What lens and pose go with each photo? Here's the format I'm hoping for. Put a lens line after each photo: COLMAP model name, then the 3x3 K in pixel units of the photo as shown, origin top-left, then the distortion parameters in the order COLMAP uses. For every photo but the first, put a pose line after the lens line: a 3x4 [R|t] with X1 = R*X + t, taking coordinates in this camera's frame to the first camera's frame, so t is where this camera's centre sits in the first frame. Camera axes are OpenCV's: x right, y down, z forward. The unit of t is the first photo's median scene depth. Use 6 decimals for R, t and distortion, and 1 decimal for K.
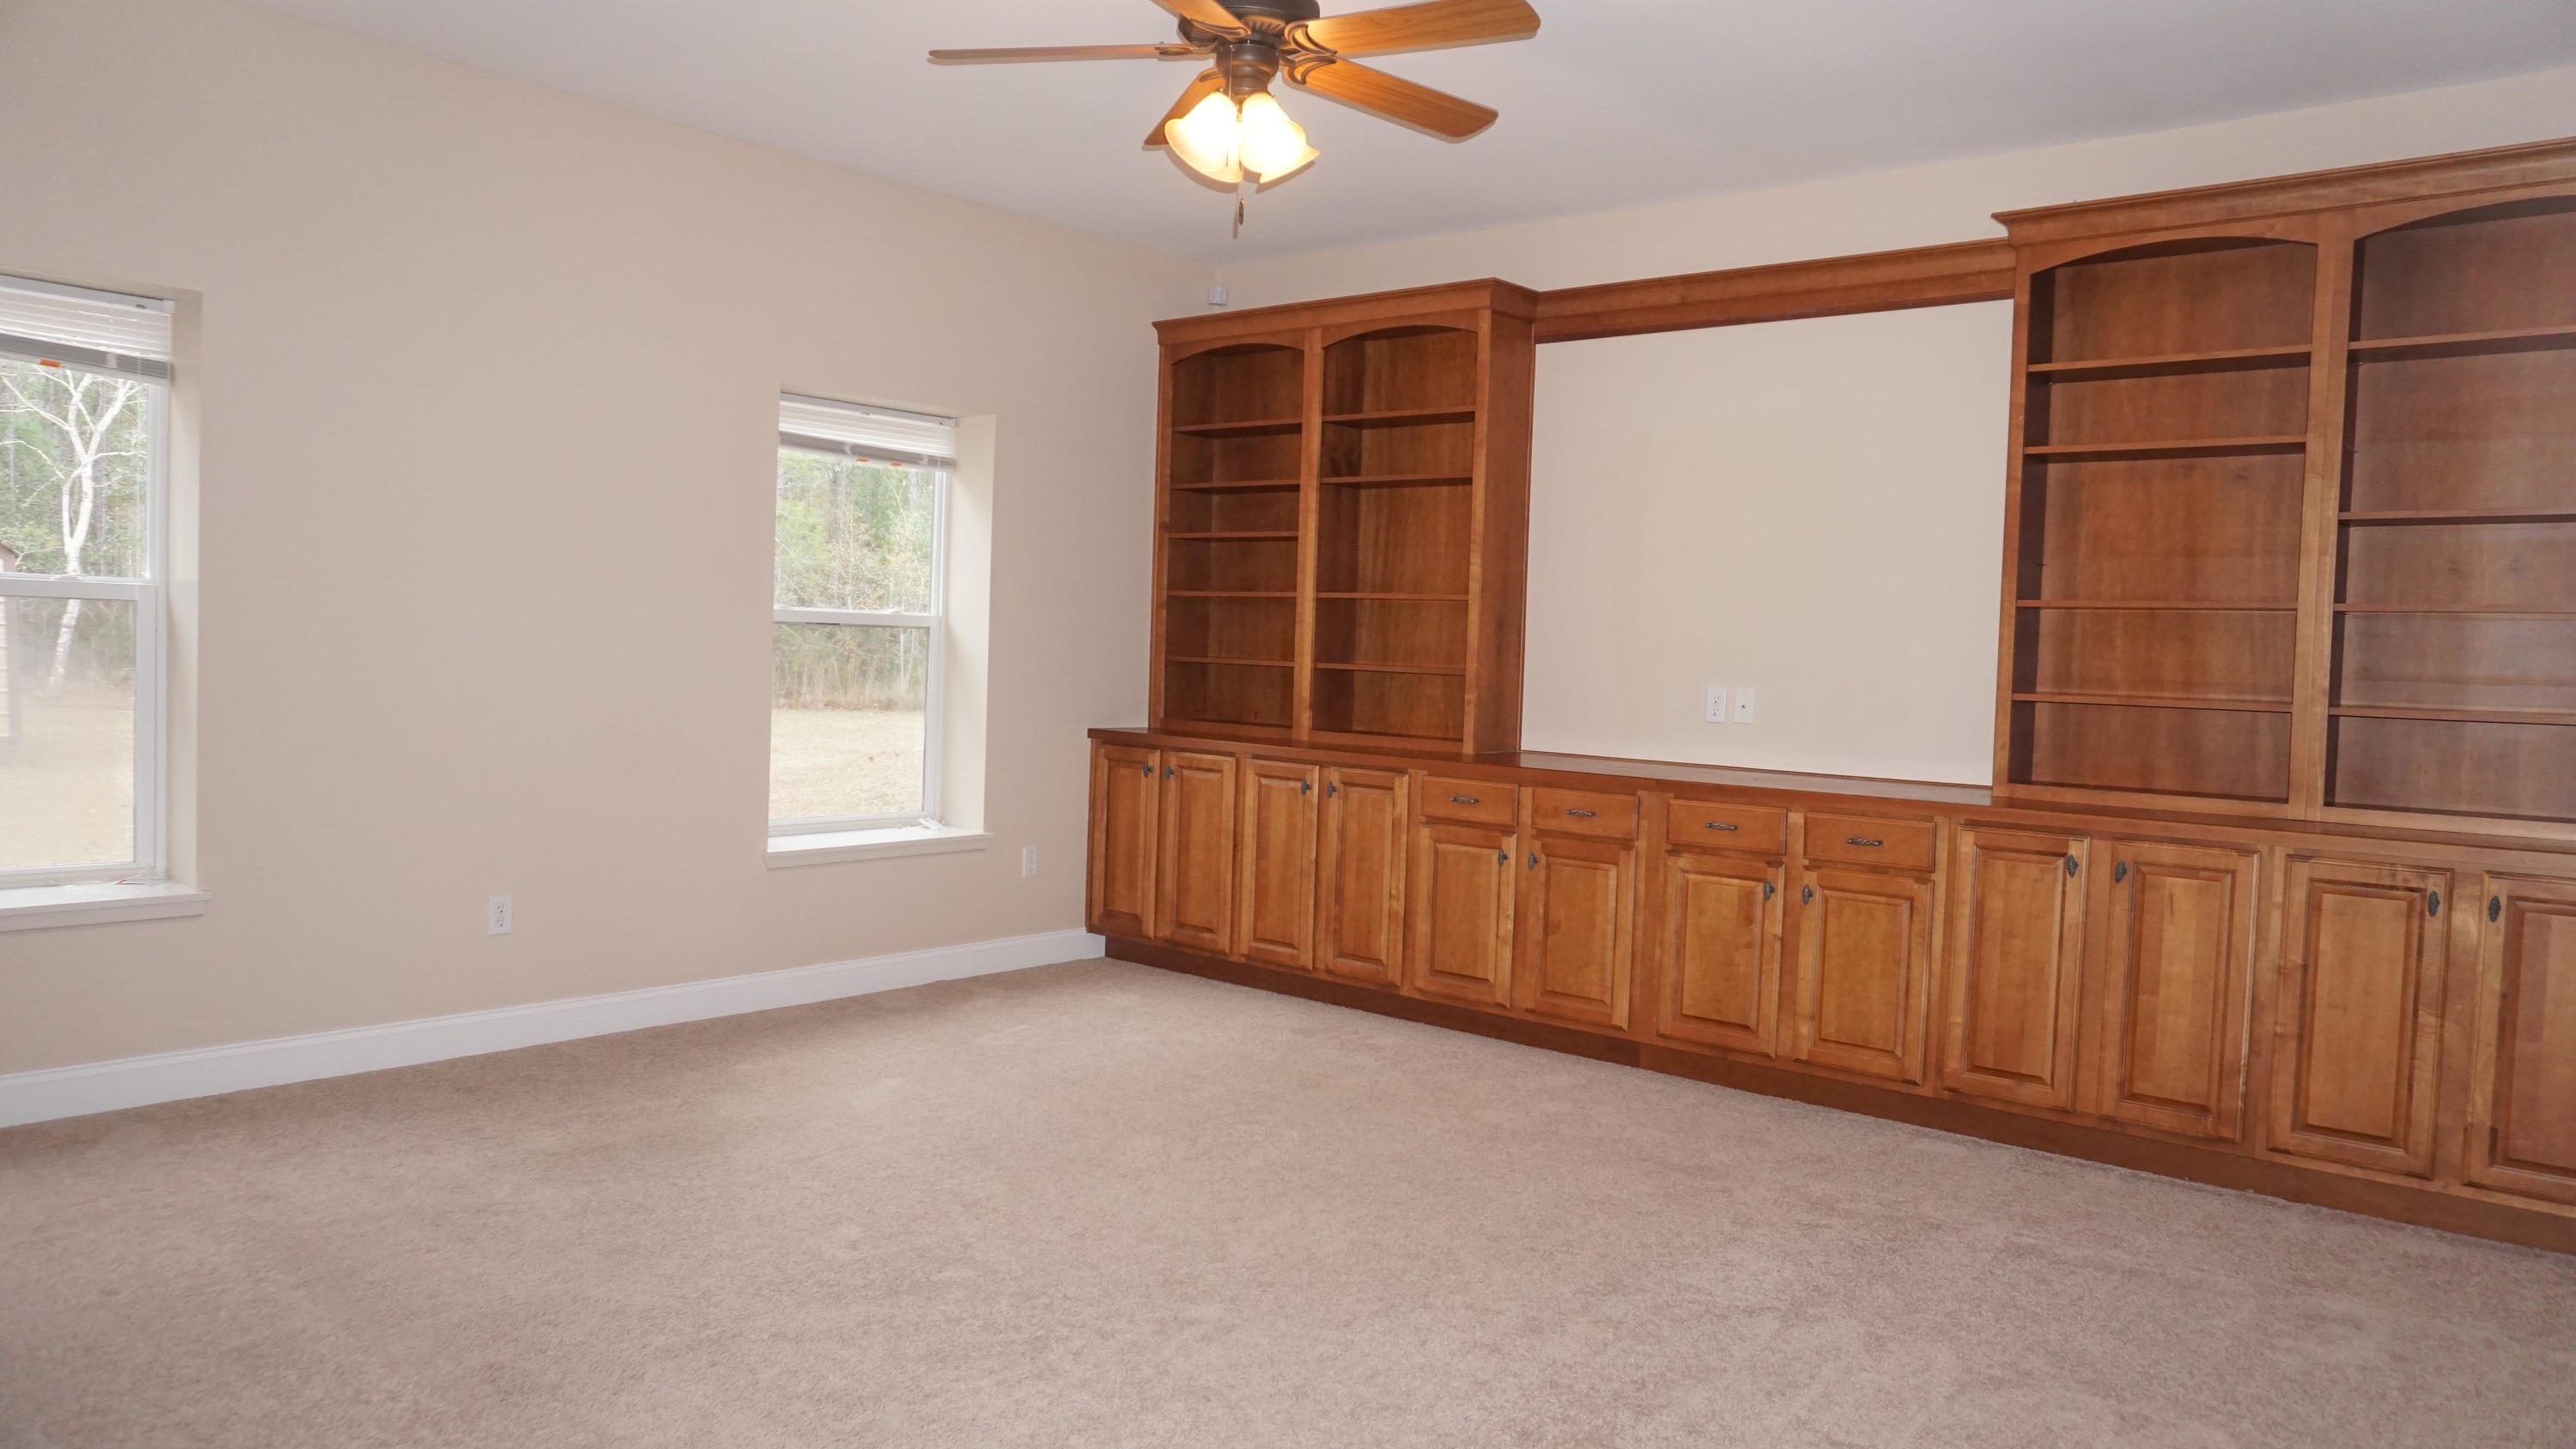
lens RADIAL K [[1716.2, 0, 1305.9], [0, 1716.2, 718.5], [0, 0, 1]] dist [-0.037194, 0.002367]
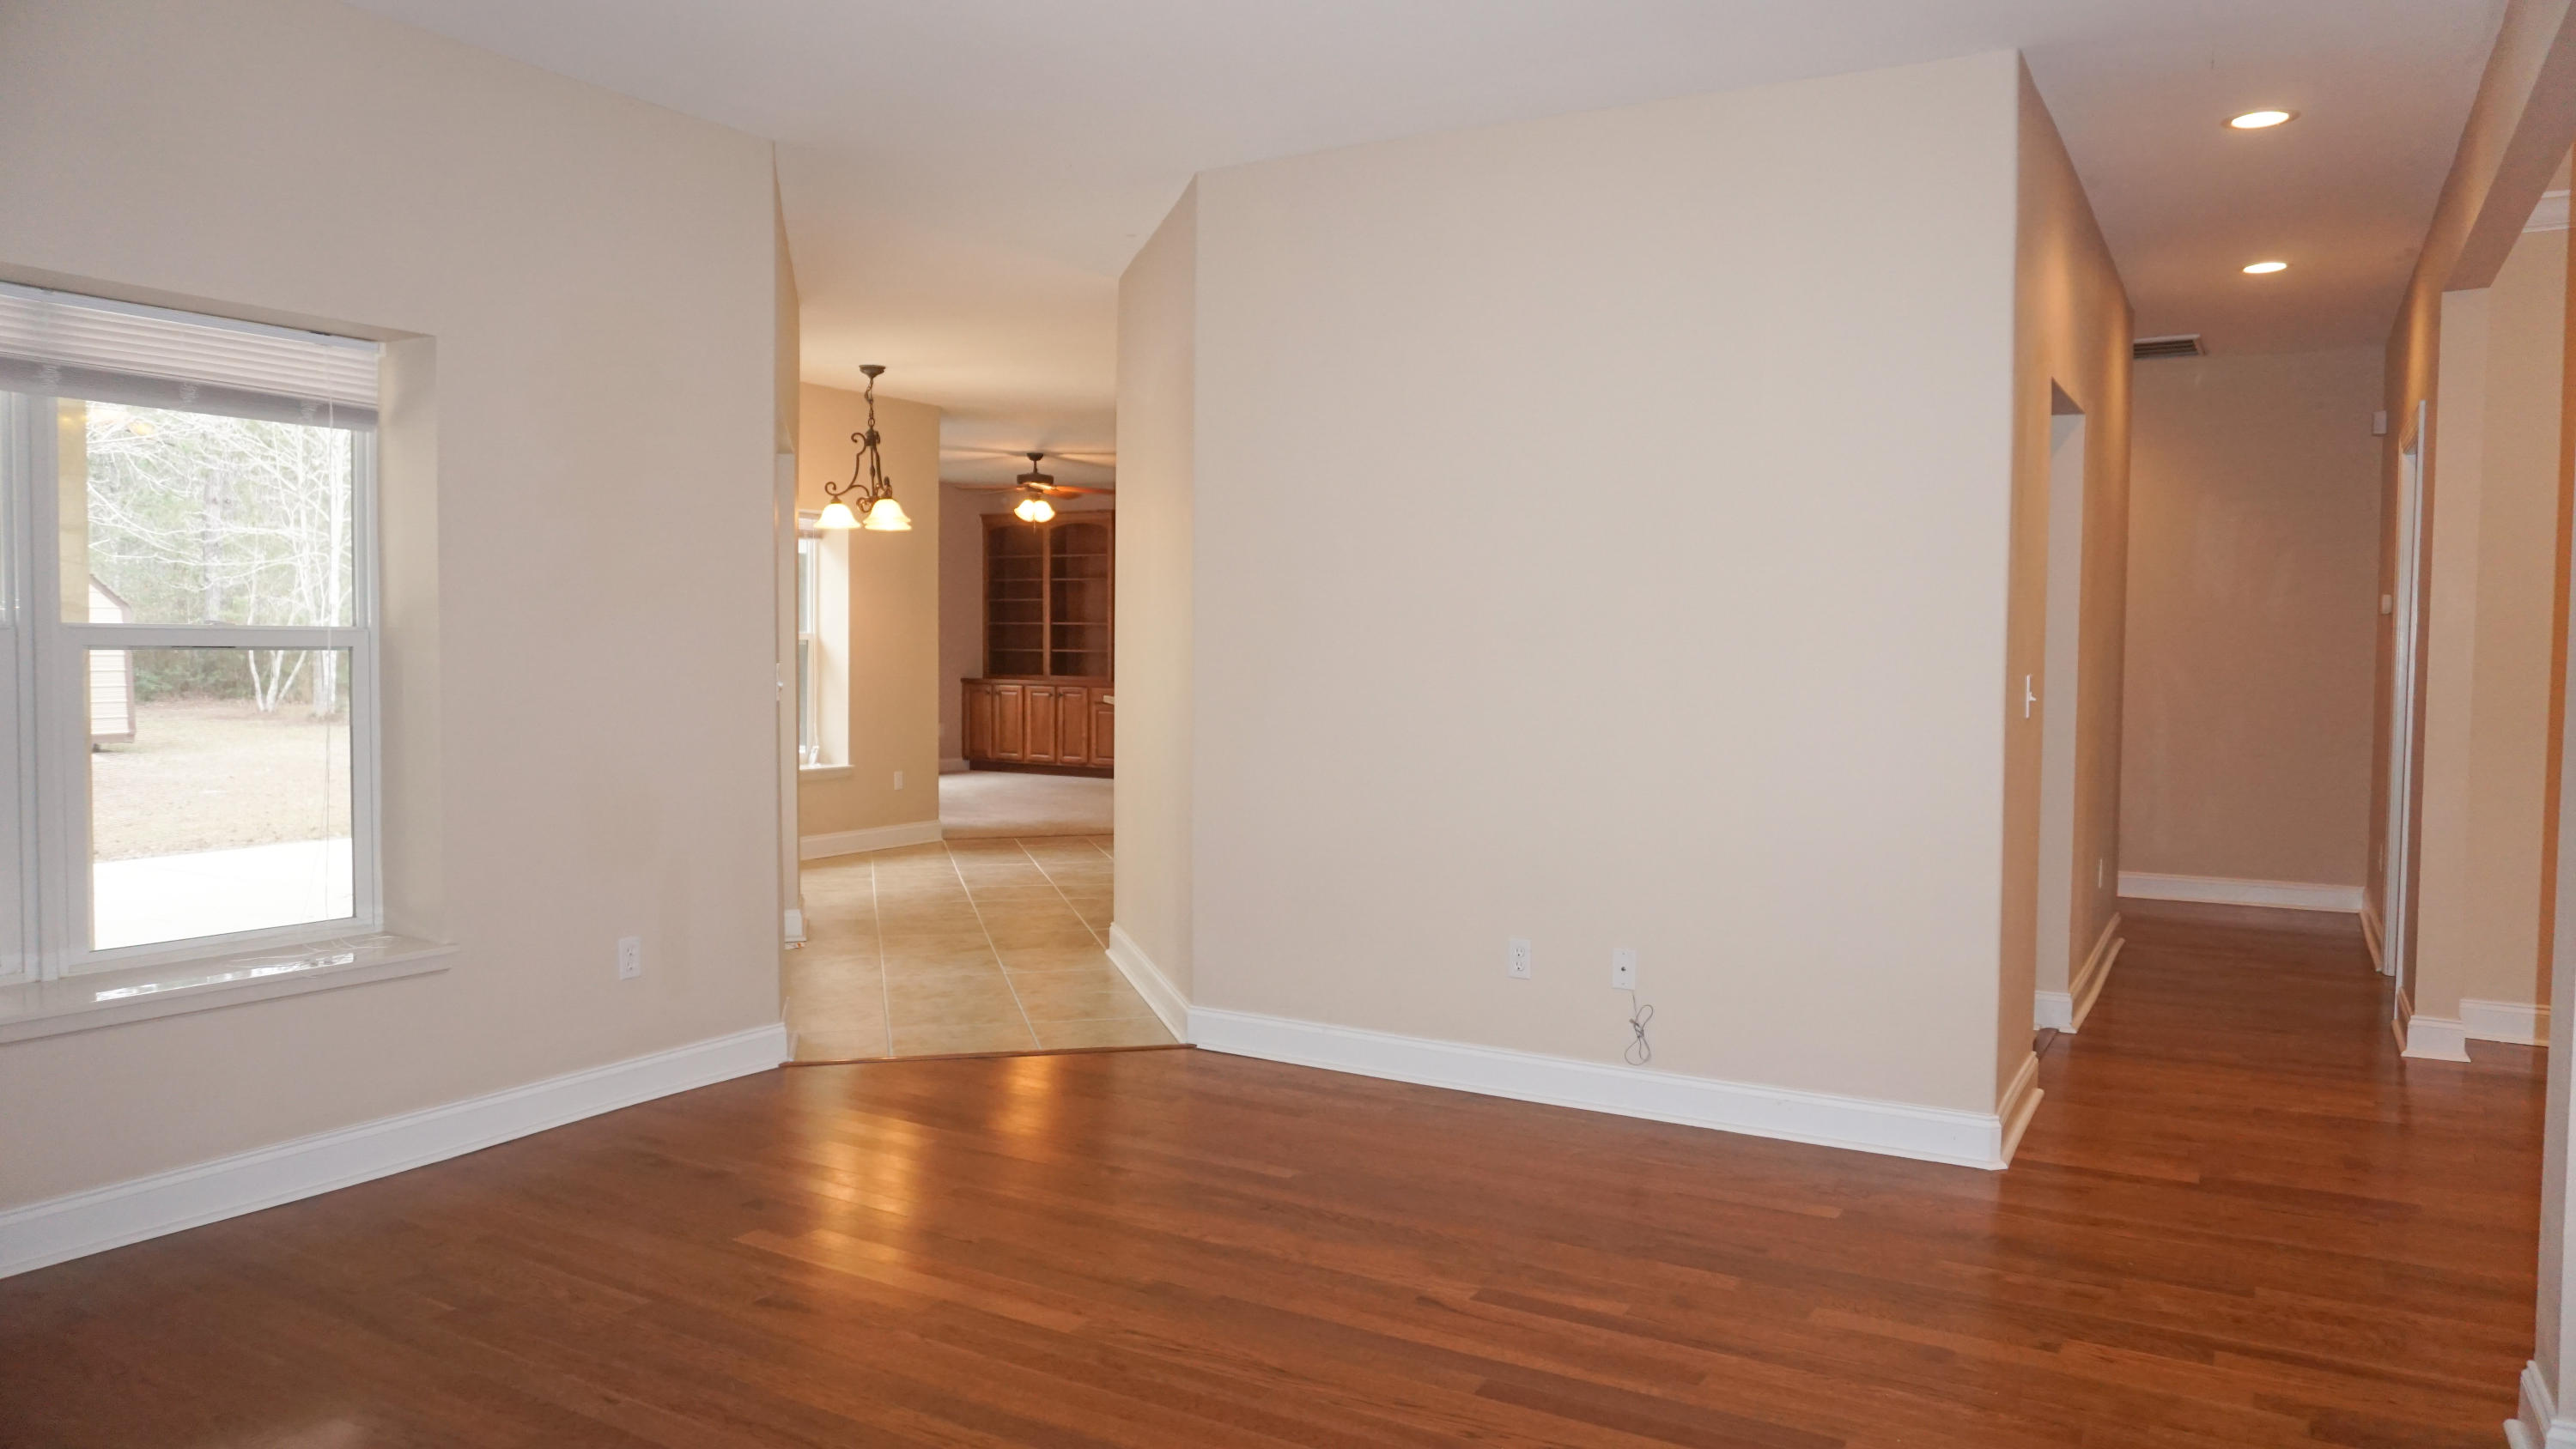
lens RADIAL K [[1716.2, 0, 1305.9], [0, 1716.2, 718.5], [0, 0, 1]] dist [-0.037194, 0.002367]
pose [[0.987270, -0.028476, 0.156481, -0.022546], [0.029412, 0.999561, -0.003671, 0.088176], [-0.156308, 0.008227, 0.987674, -1.517555]]
